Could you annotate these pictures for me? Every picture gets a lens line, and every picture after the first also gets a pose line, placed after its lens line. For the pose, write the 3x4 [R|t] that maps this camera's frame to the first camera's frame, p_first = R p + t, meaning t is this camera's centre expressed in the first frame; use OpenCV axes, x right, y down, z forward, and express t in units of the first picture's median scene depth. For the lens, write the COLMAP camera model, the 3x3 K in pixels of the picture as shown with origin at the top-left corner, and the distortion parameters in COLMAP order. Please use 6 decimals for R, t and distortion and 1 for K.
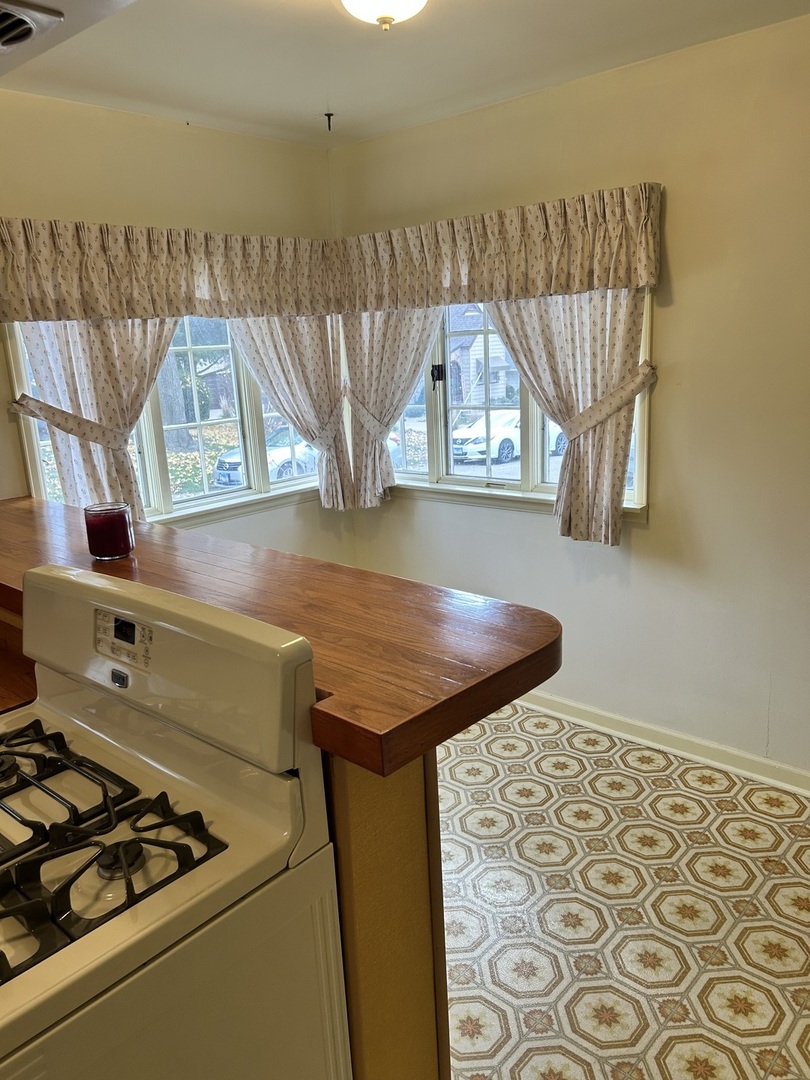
lens RADIAL K [[818.8, 0, 407.9], [0, 818.8, 538.5], [0, 0, 1]] dist [0.029981, 0.002516]
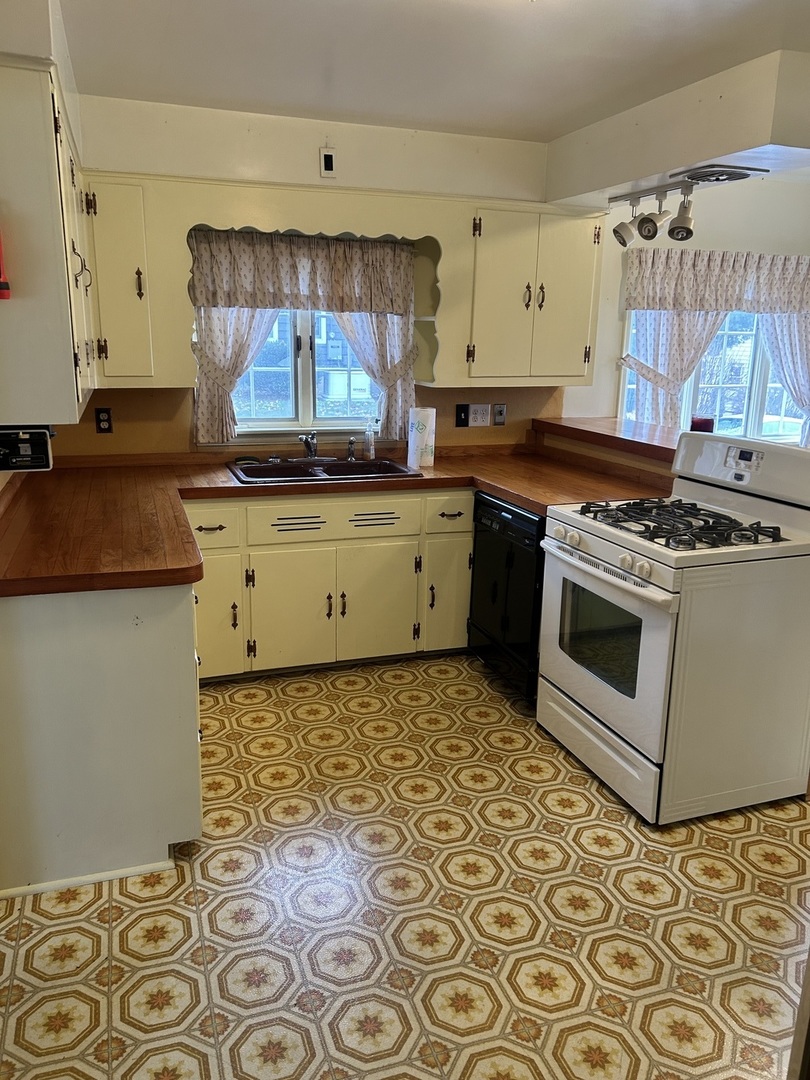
lens RADIAL K [[818.8, 0, 405.3], [0, 818.8, 544.9], [0, 0, 1]] dist [0.029981, 0.002516]
pose [[0.875616, 0.181729, -0.447516, -0.049693], [-0.174181, 0.982982, 0.058368, 0.168611], [0.450507, 0.026841, 0.892369, -0.609646]]
